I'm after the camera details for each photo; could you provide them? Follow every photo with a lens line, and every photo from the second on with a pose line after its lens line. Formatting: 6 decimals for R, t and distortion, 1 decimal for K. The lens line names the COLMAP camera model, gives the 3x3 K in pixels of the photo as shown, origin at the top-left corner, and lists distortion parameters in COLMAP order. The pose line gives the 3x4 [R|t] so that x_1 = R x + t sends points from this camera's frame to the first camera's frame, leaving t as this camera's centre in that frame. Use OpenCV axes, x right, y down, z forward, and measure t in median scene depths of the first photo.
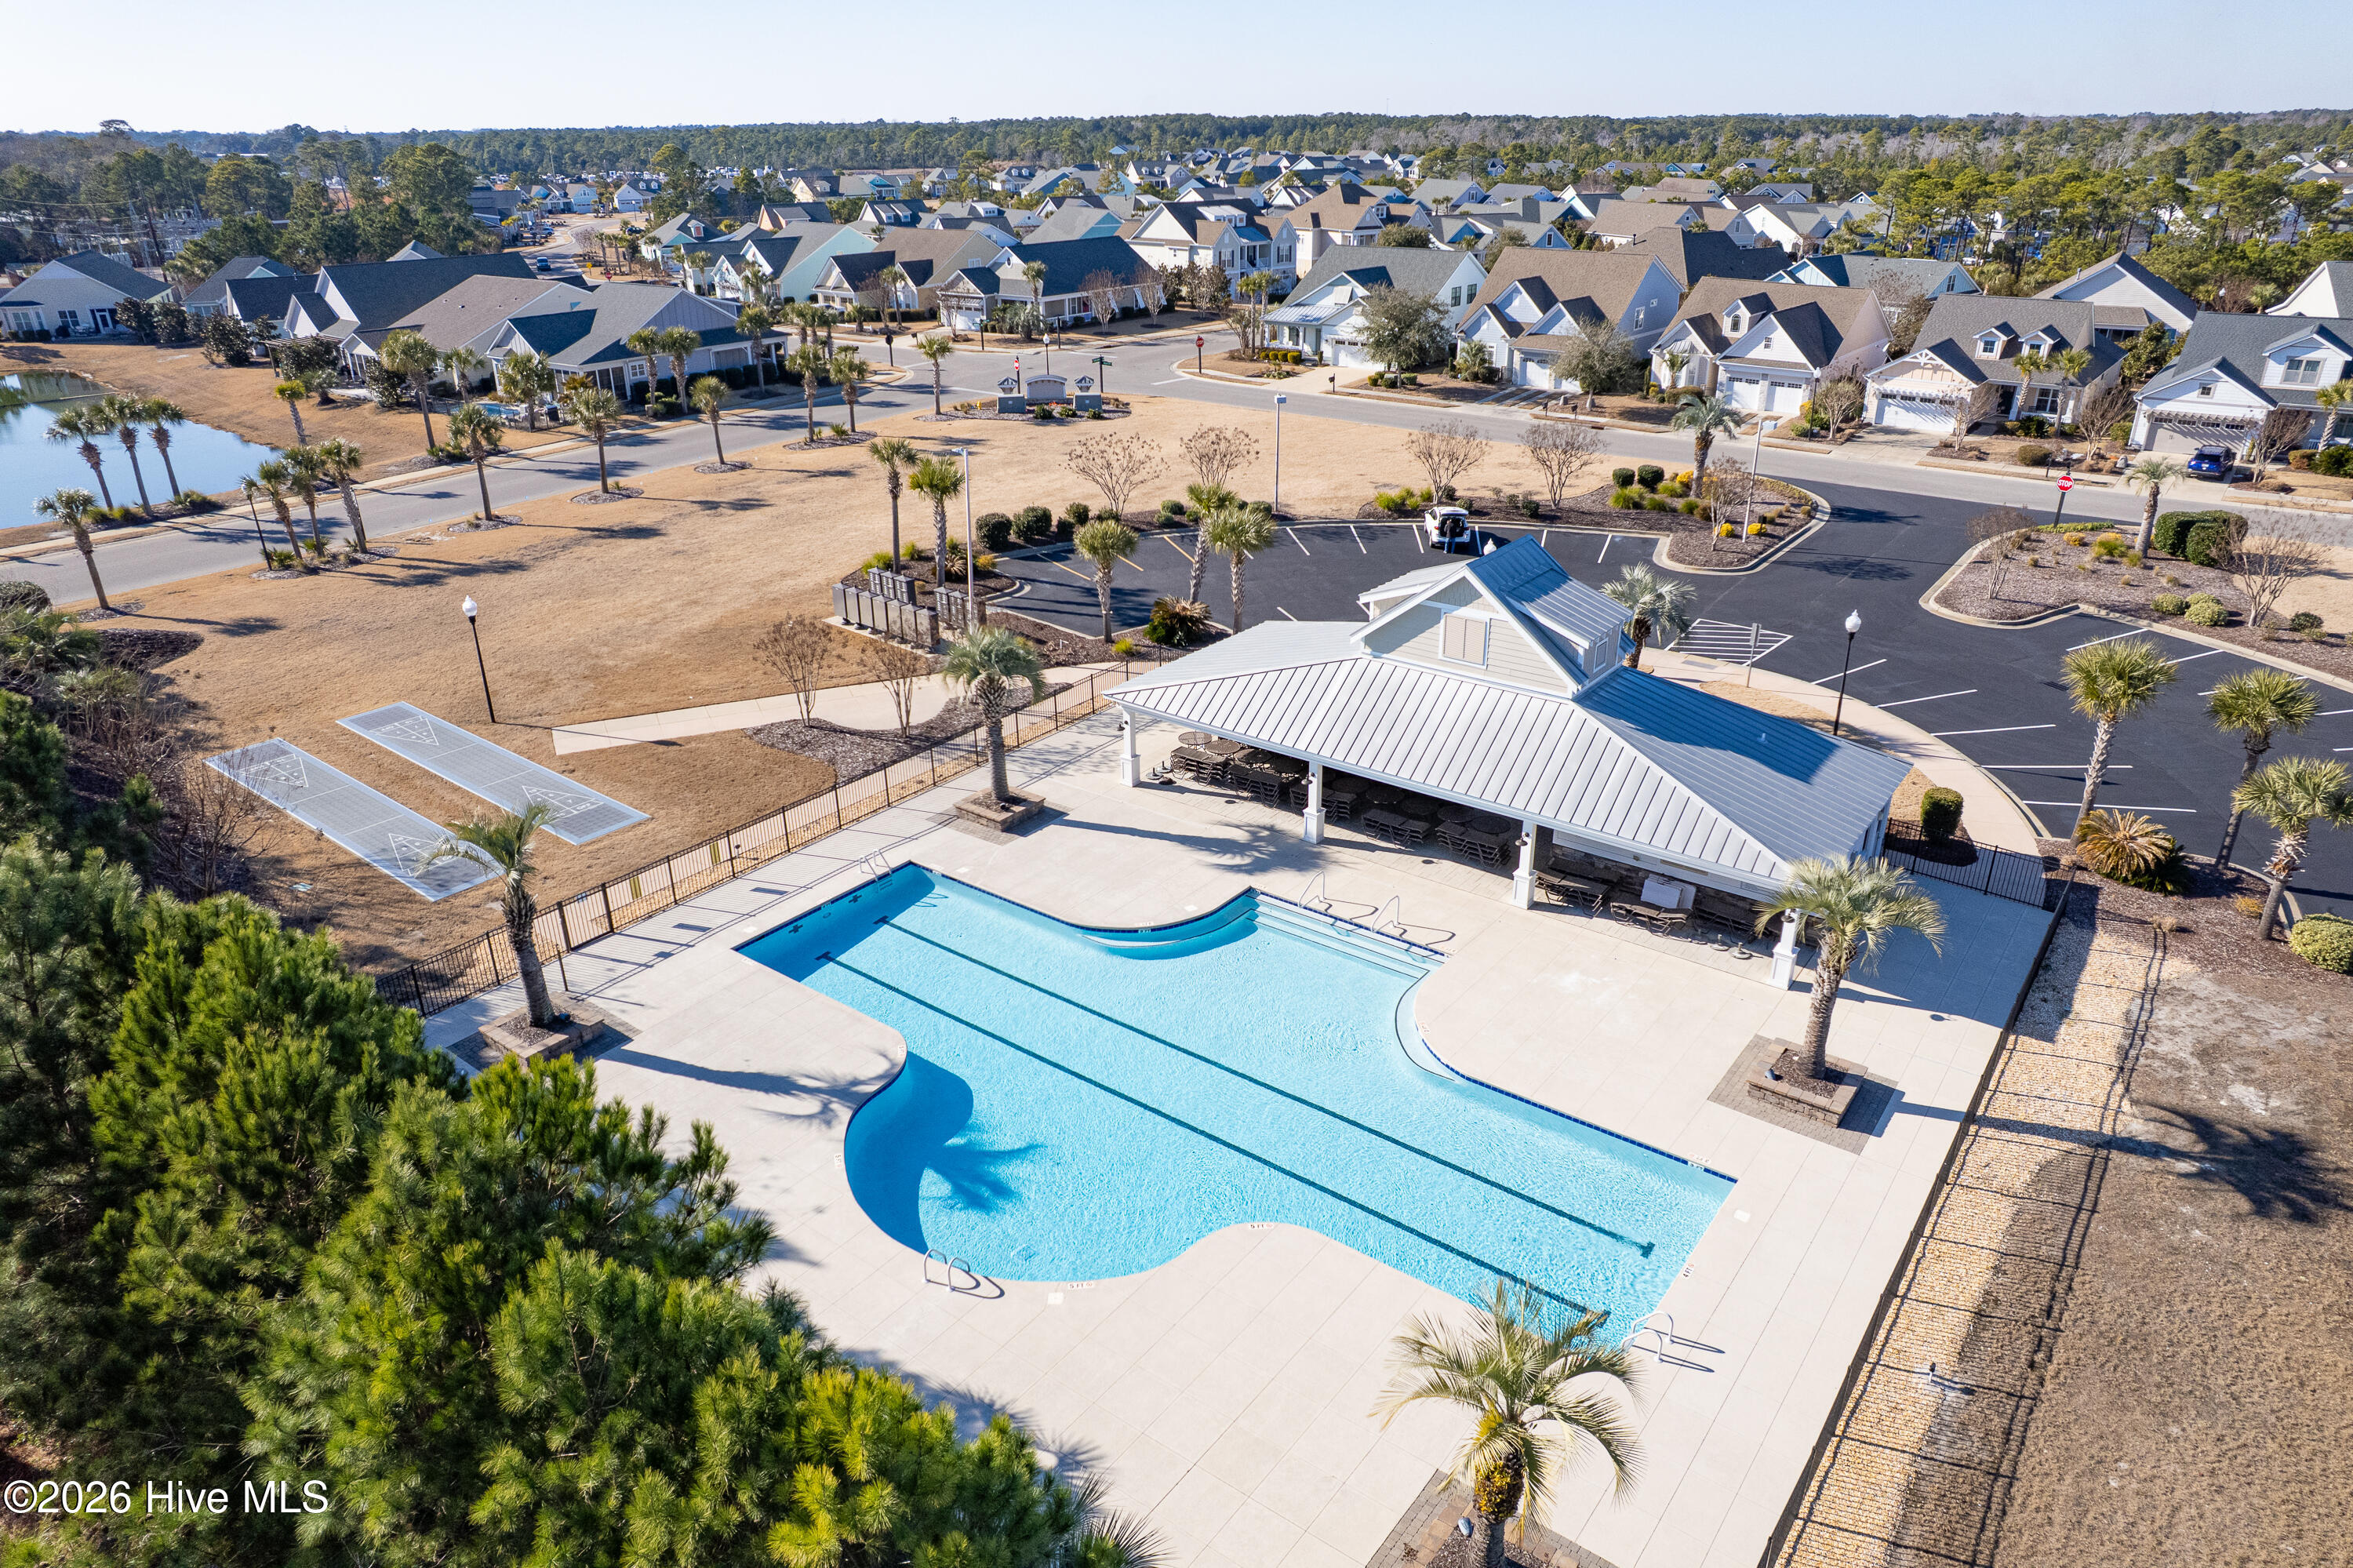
lens RADIAL K [[1506.8, 0, 1192.4], [0, 1506.8, 779.3], [0, 0, 1]] dist [-0.078843, 0.065415]
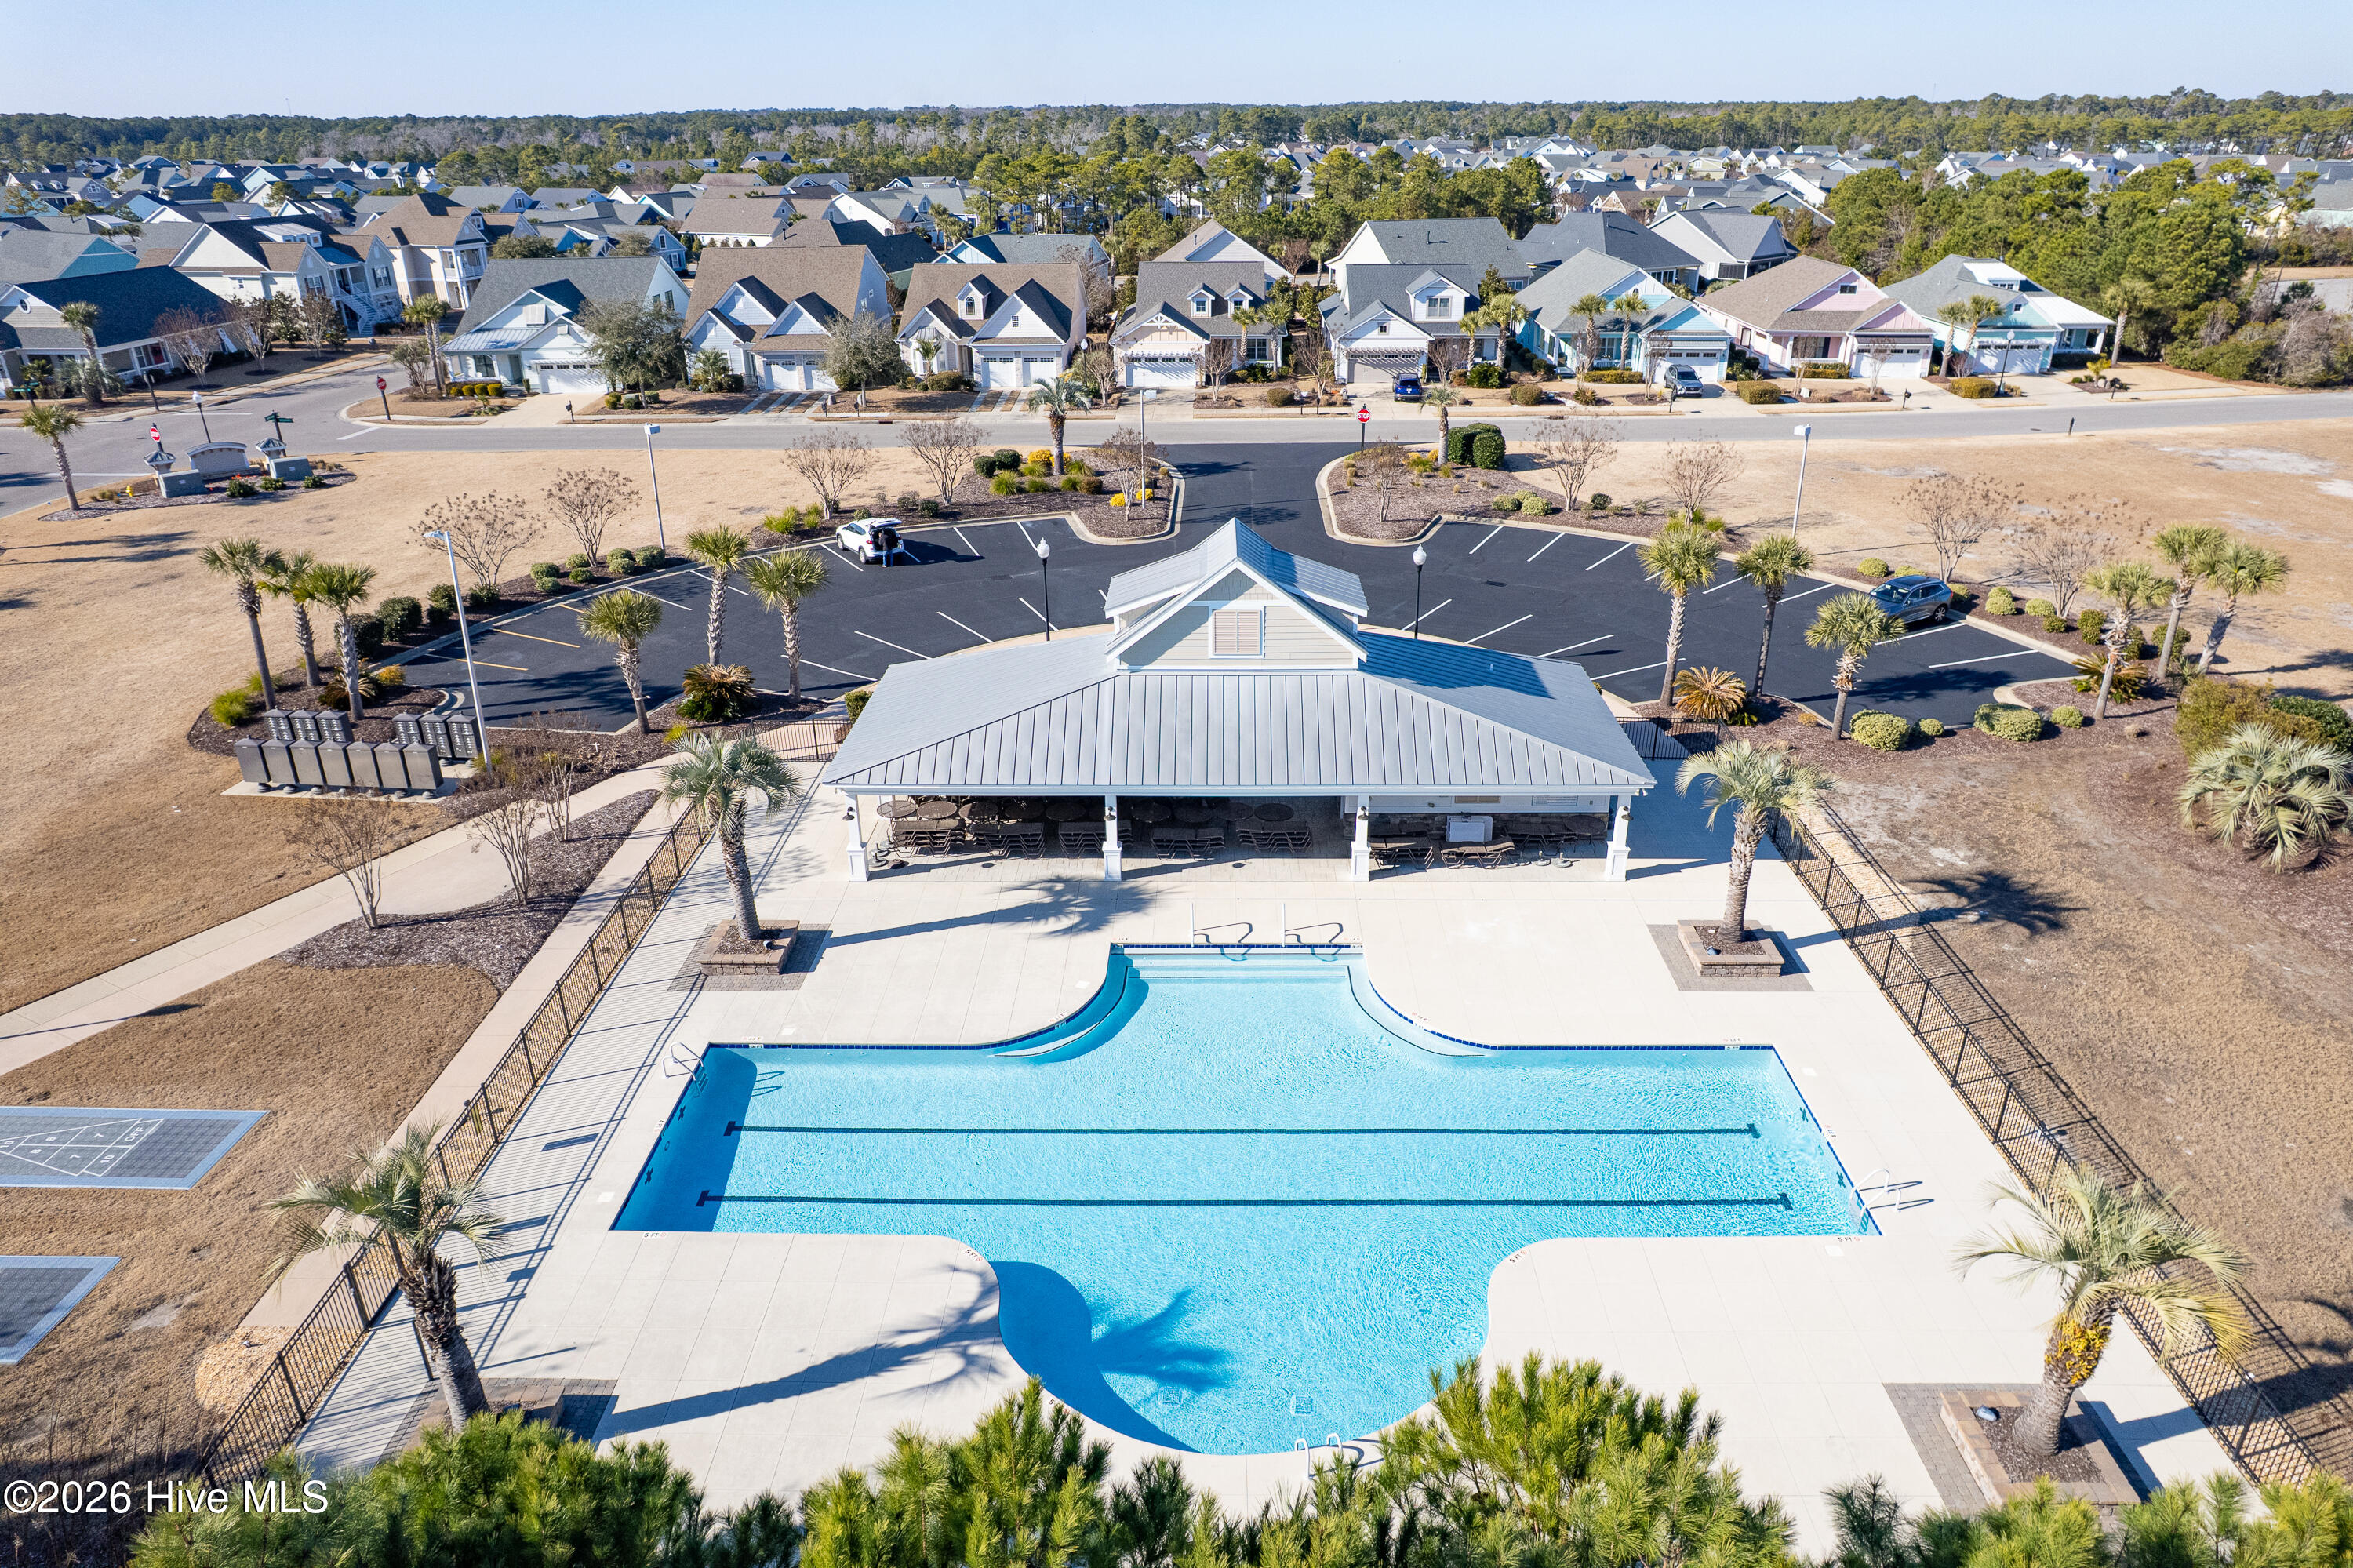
lens RADIAL K [[1506.8, 0, 1192.4], [0, 1506.8, 779.3], [0, 0, 1]] dist [-0.078843, 0.065415]
pose [[0.805784, -0.240573, 0.541144, -0.204912], [0.239935, 0.968034, 0.073081, -0.041594], [-0.541427, 0.070951, 0.837749, 0.108696]]
